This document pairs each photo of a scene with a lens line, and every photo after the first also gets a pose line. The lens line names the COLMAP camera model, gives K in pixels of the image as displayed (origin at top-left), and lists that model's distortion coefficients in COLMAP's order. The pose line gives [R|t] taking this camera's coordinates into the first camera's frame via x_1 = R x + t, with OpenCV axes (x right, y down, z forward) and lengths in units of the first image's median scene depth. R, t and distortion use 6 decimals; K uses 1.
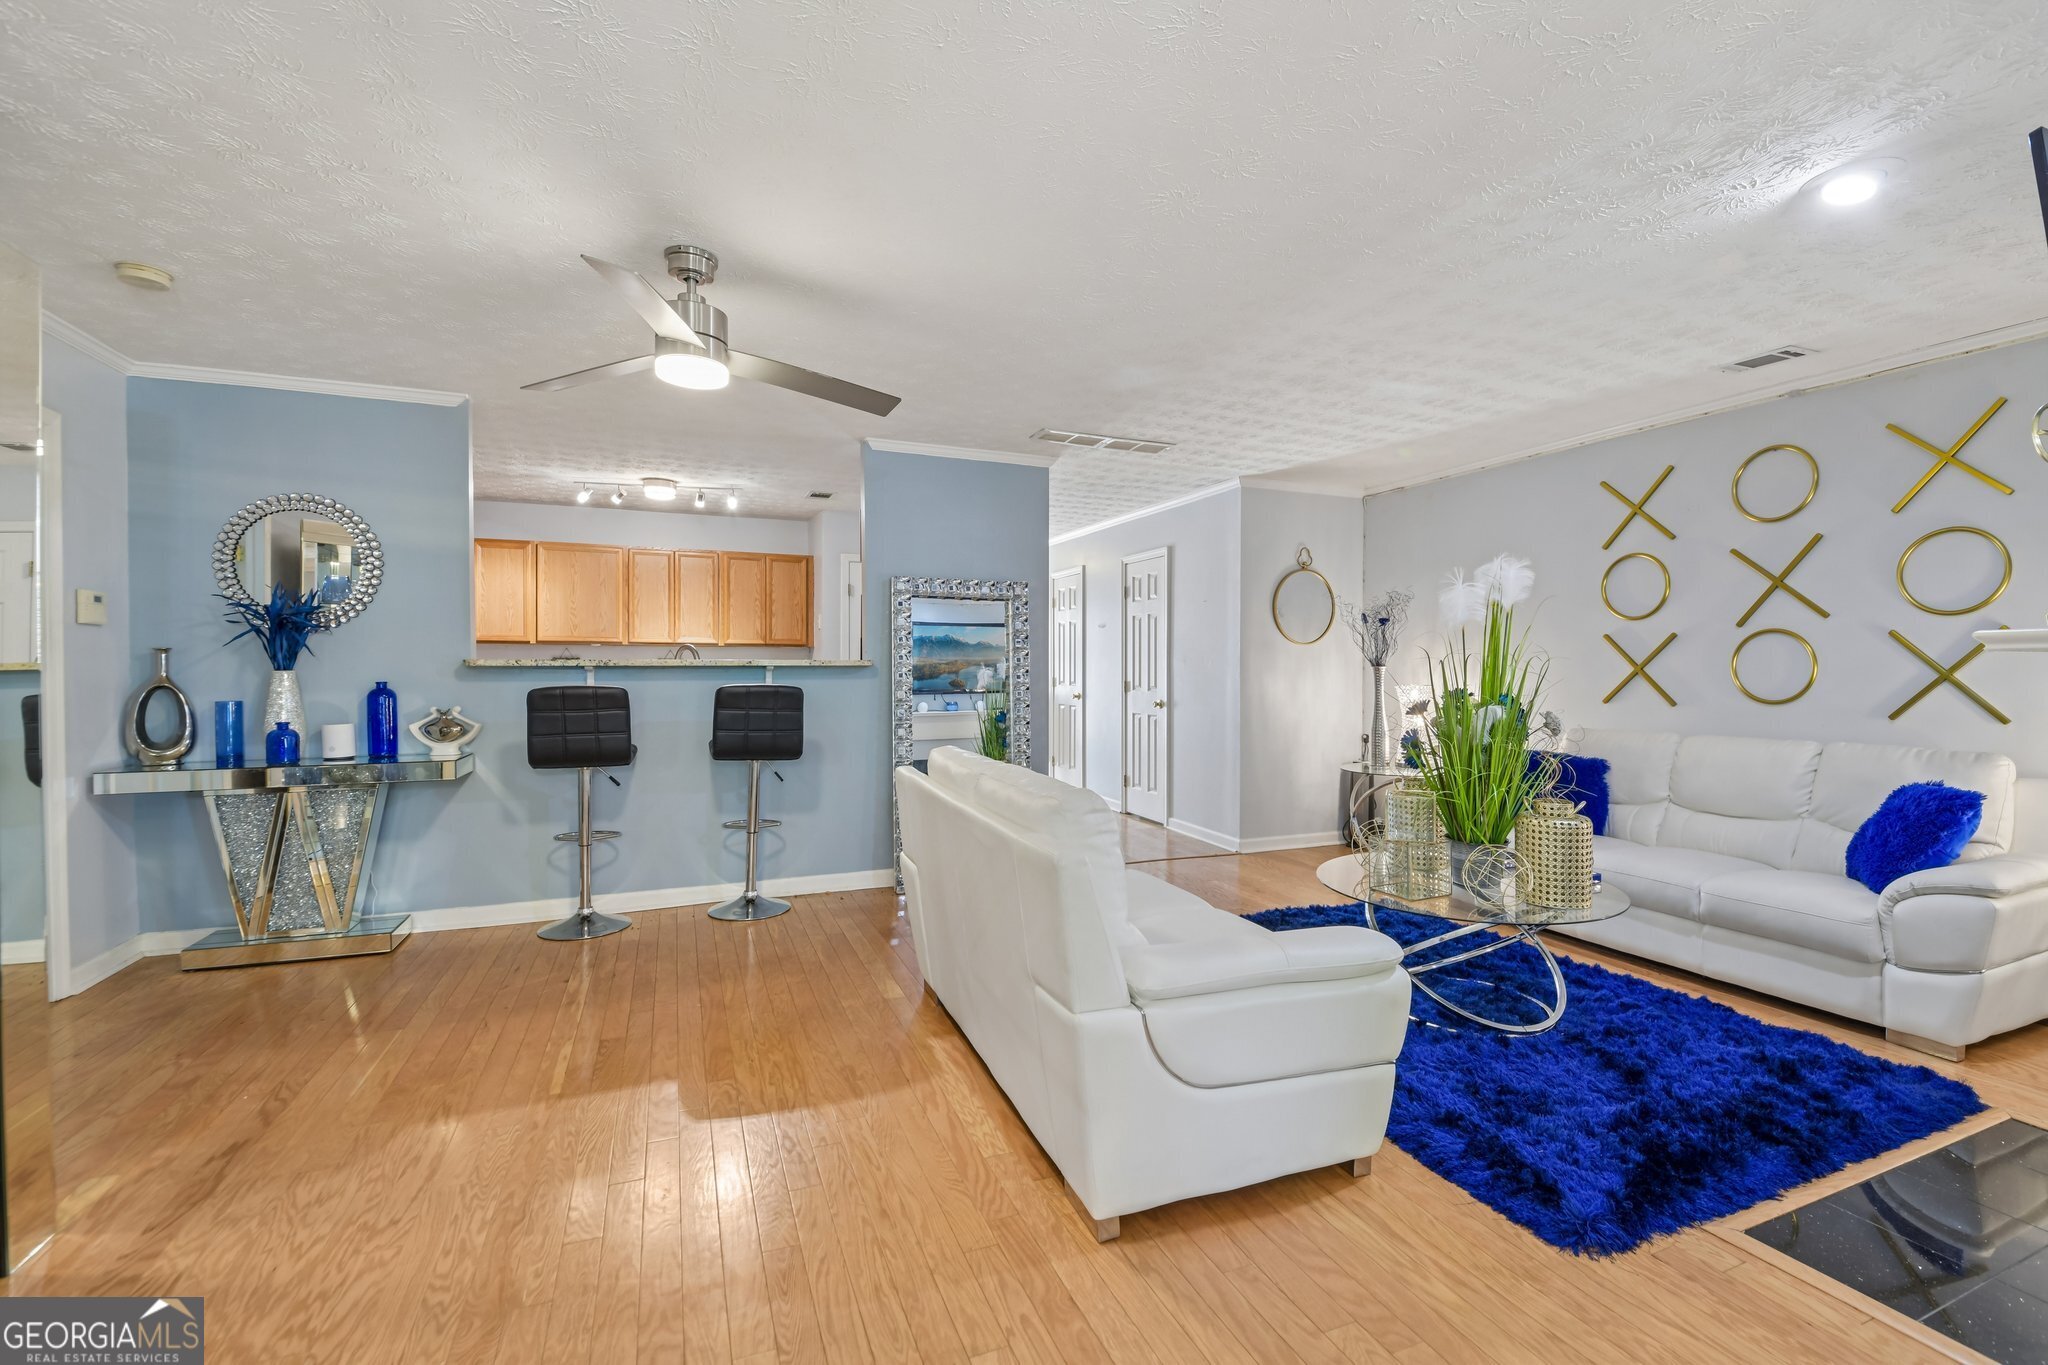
lens RADIAL K [[885.2, 0, 1024.0], [0, 885.2, 682.5], [0, 0, 1]] dist [-0.011414, -0.000261]
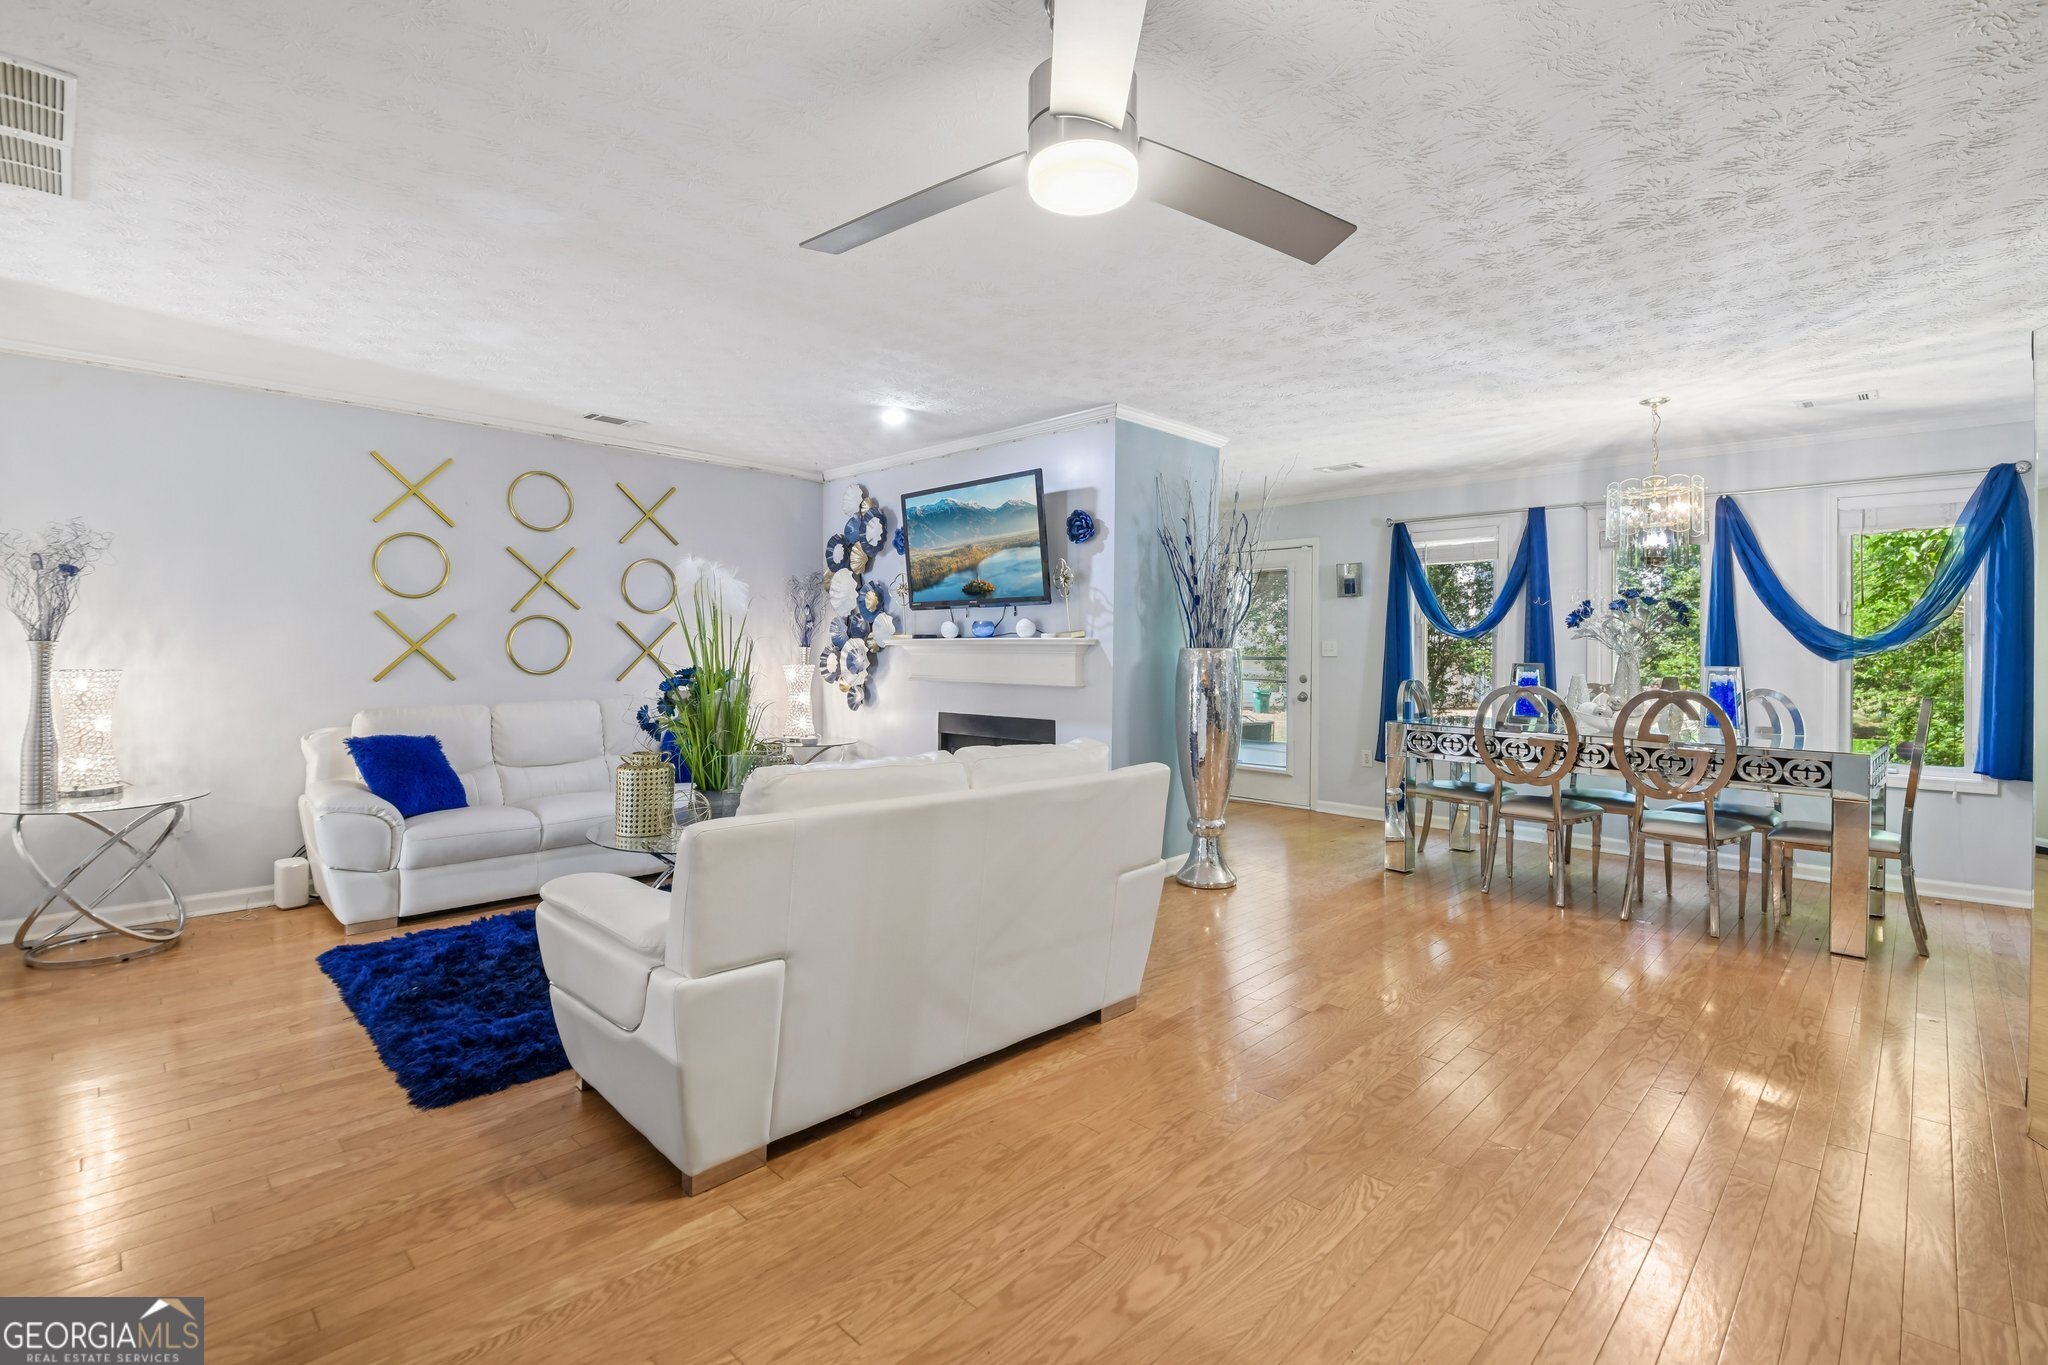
lens RADIAL K [[914.4, 0, 1025.7], [0, 914.4, 653.3], [0, 0, 1]] dist [0.065495, -0.000125]
pose [[-0.399352, -0.013349, 0.916700, -0.655086], [0.002760, 0.999872, 0.015762, -0.025500], [-0.916793, 0.008825, -0.399264, 0.873709]]
